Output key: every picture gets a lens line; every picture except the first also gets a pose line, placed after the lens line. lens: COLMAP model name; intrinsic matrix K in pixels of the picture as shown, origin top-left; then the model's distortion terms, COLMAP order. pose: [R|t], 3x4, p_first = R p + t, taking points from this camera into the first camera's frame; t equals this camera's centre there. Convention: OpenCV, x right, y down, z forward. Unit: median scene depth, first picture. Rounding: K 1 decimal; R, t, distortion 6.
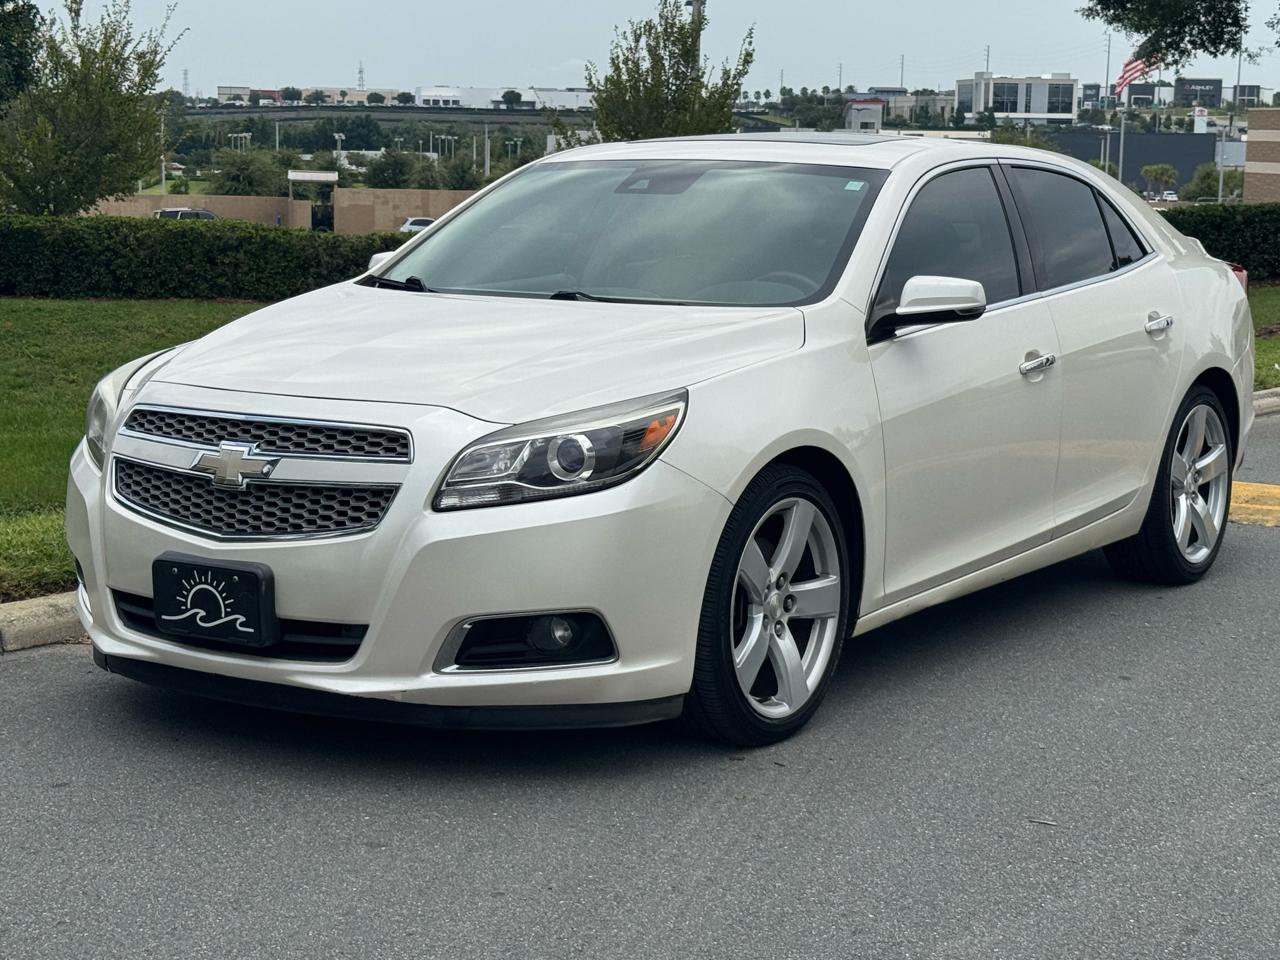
lens RADIAL K [[2398.7, 0, 636.5], [0, 2398.7, 485.3], [0, 0, 1]] dist [0.137857, 0.000000]
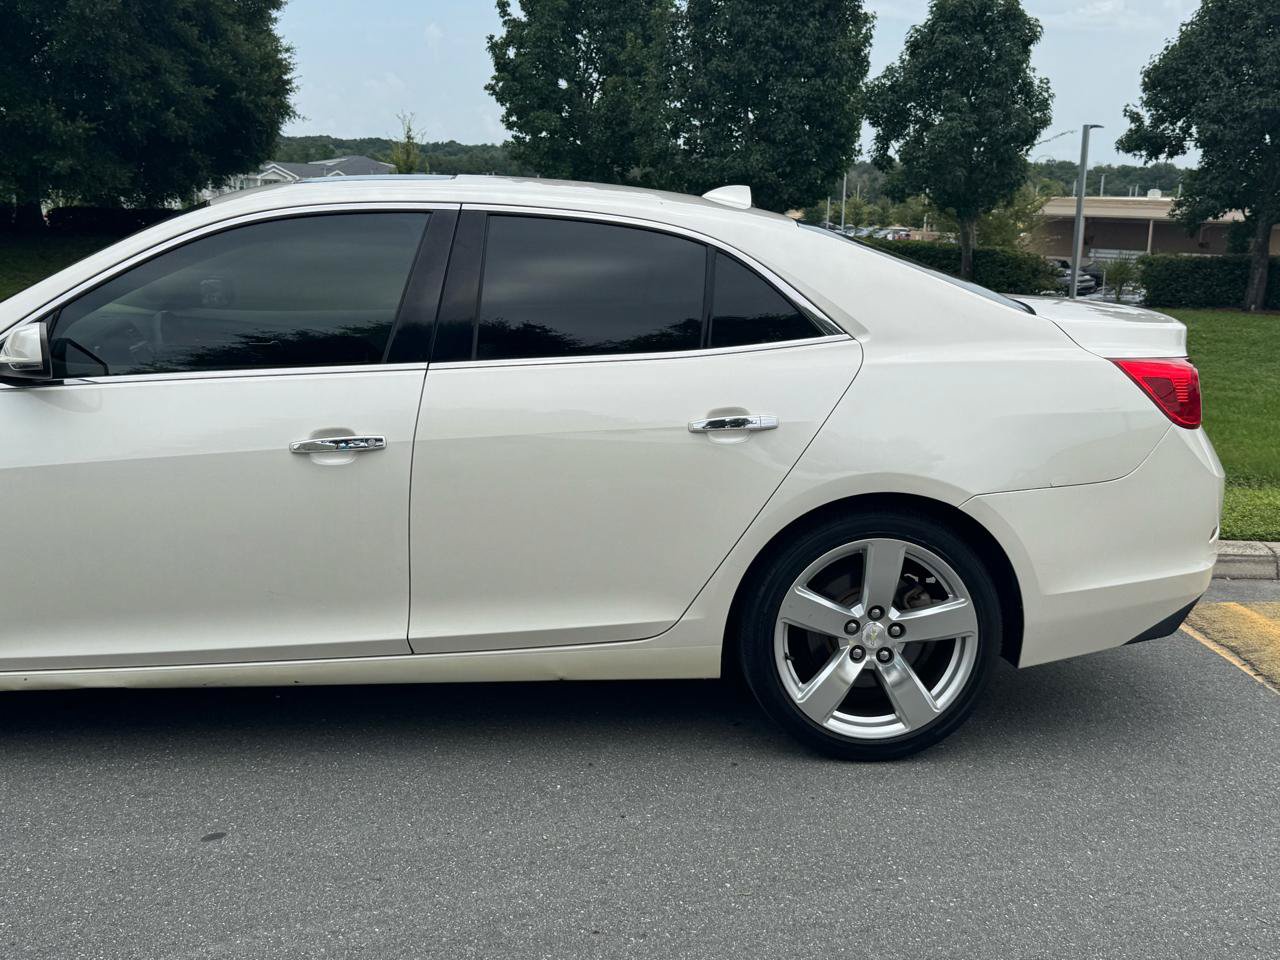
lens RADIAL K [[1466.2, 0, 640.1], [0, 1466.2, 469.7], [0, 0, 1]] dist [0.075635, 0.000000]
pose [[0.623558, 0.151599, -0.766938, 0.623352], [-0.126958, 0.987632, 0.092001, -0.101690], [0.771400, 0.040001, 0.635093, 0.744996]]
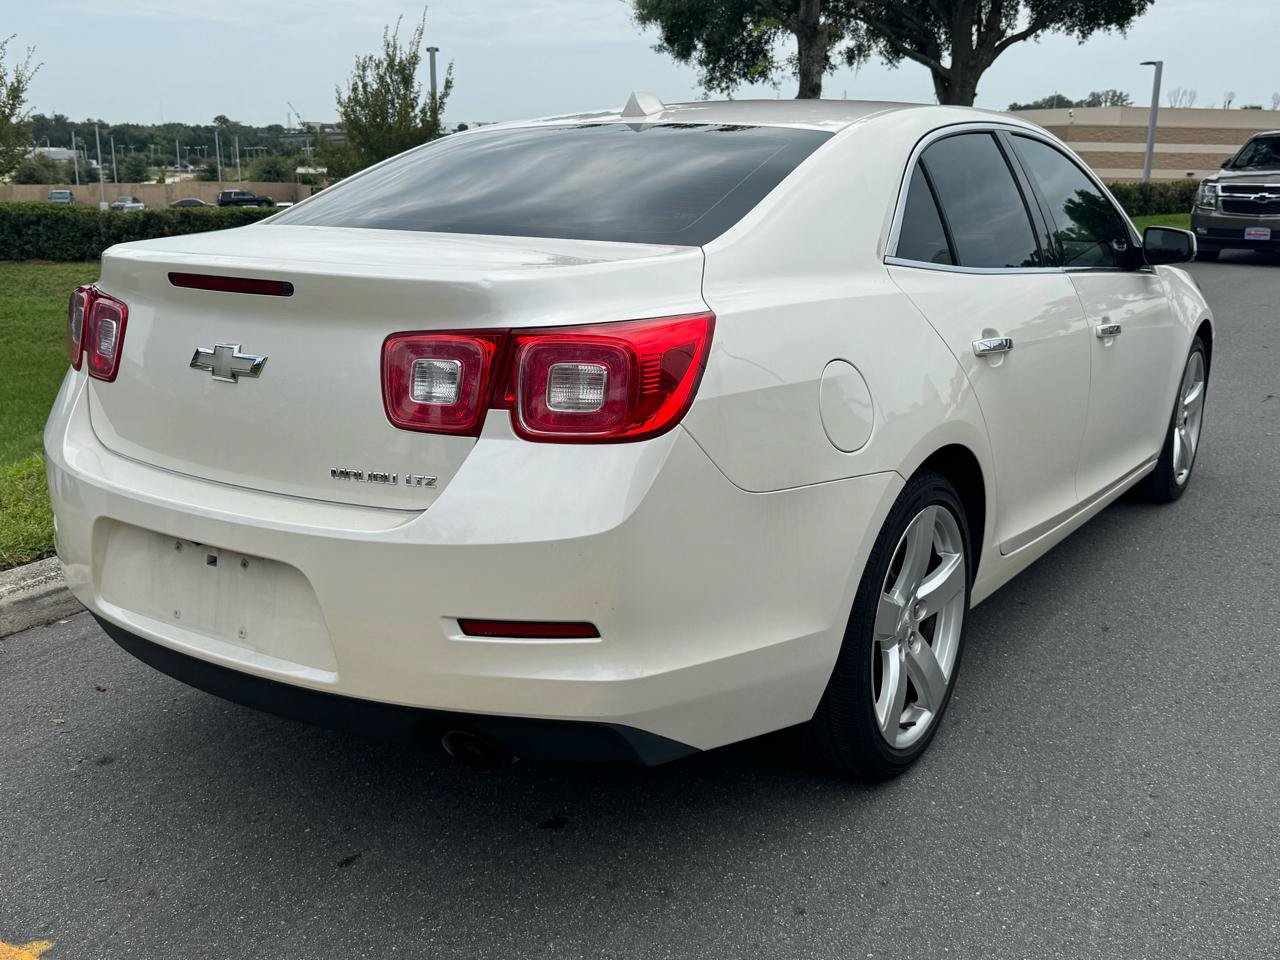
lens RADIAL K [[1237.5, 0, 646.8], [0, 1237.5, 502.8], [0, 0, 1]] dist [-0.013468, 0.000000]
pose [[0.996717, -0.022446, 0.077787, 0.550662], [0.011775, 0.990774, 0.135011, -0.143224], [-0.080099, -0.133652, 0.987786, 1.195459]]
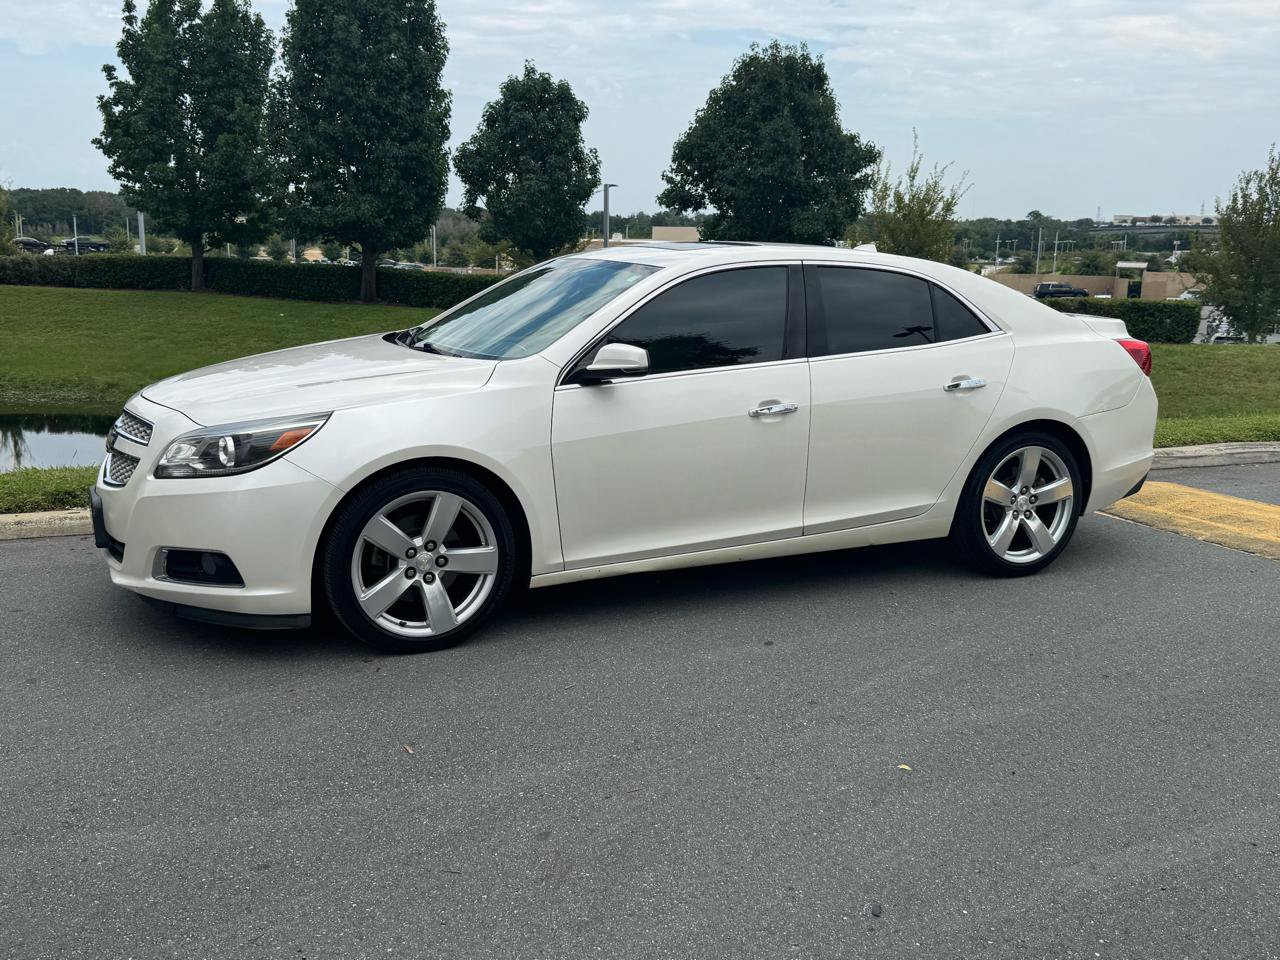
lens RADIAL K [[1234.0, 0, 638.4], [0, 1234.0, 470.0], [0, 0, 1]] dist [0.033072, 0.000000]
pose [[0.860340, 0.097732, -0.500263, 0.452782], [-0.078583, 0.995144, 0.059269, -0.051110], [0.503626, -0.011679, 0.863843, 0.341678]]
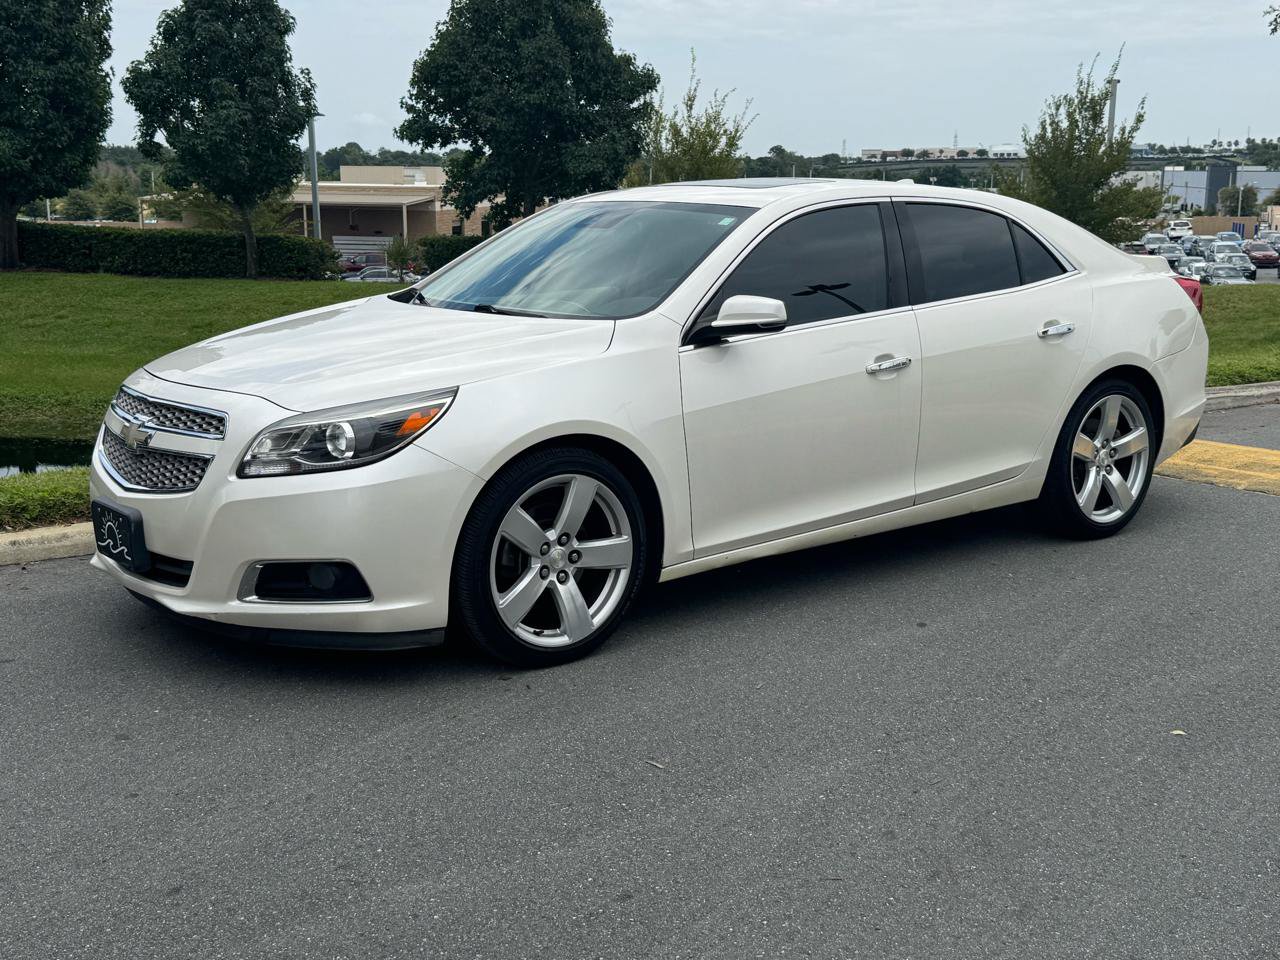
lens RADIAL K [[1487.8, 0, 640.6], [0, 1487.8, 485.9], [0, 0, 1]] dist [0.098554, 0.000000]
pose [[0.950093, 0.049771, -0.307970, 0.281222], [-0.031984, 0.997530, 0.062540, -0.031987], [0.310322, -0.049568, 0.949338, 0.225806]]
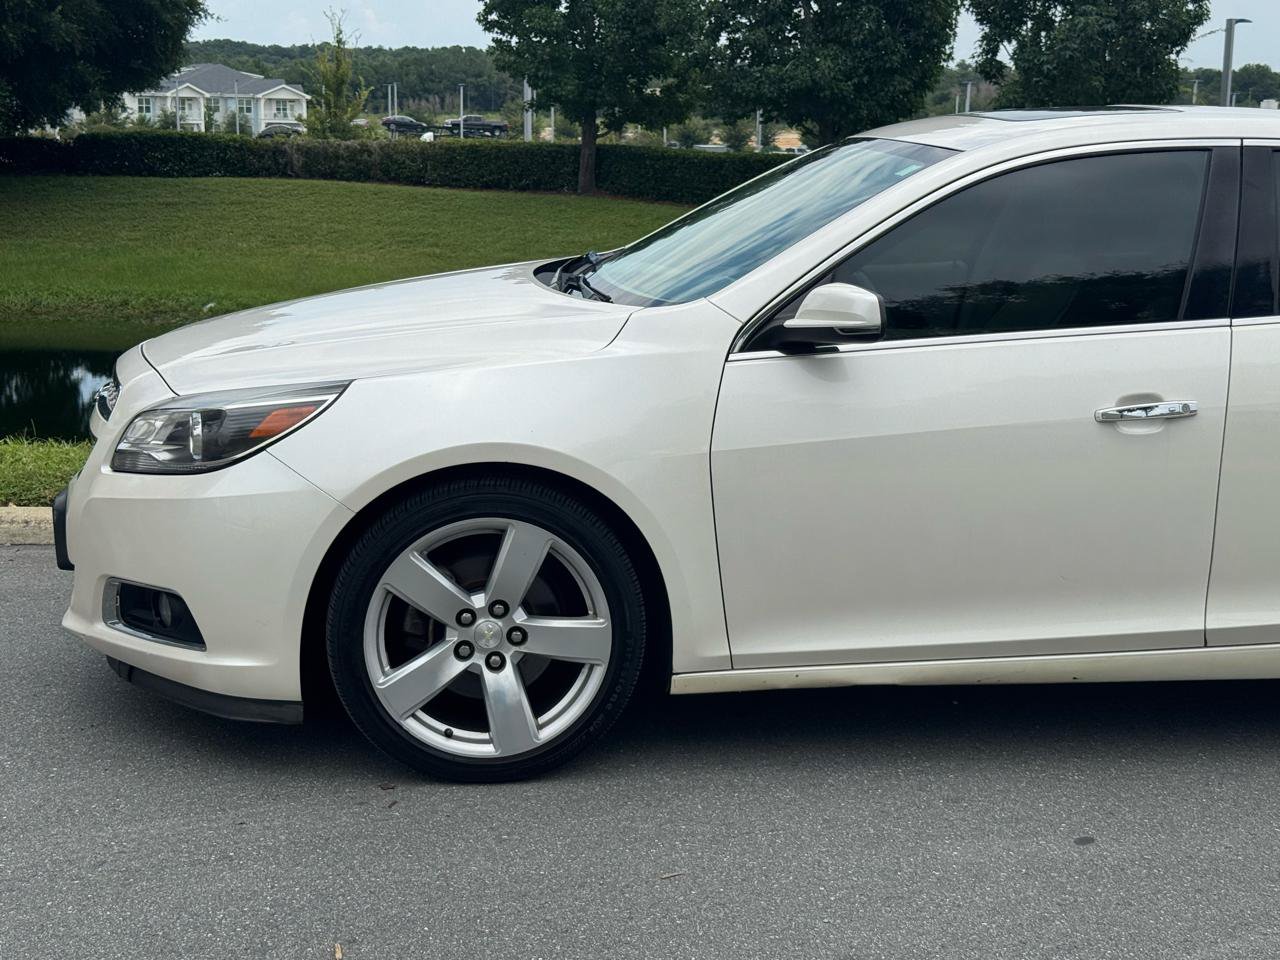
lens RADIAL K [[1896.1, 0, 639.2], [0, 1896.1, 487.7], [0, 0, 1]] dist [0.079468, 0.000000]
pose [[0.643620, 0.150660, -0.750370, 0.511800], [-0.115768, 0.988317, 0.099136, -0.067047], [0.756539, 0.023063, 0.653542, 0.481096]]
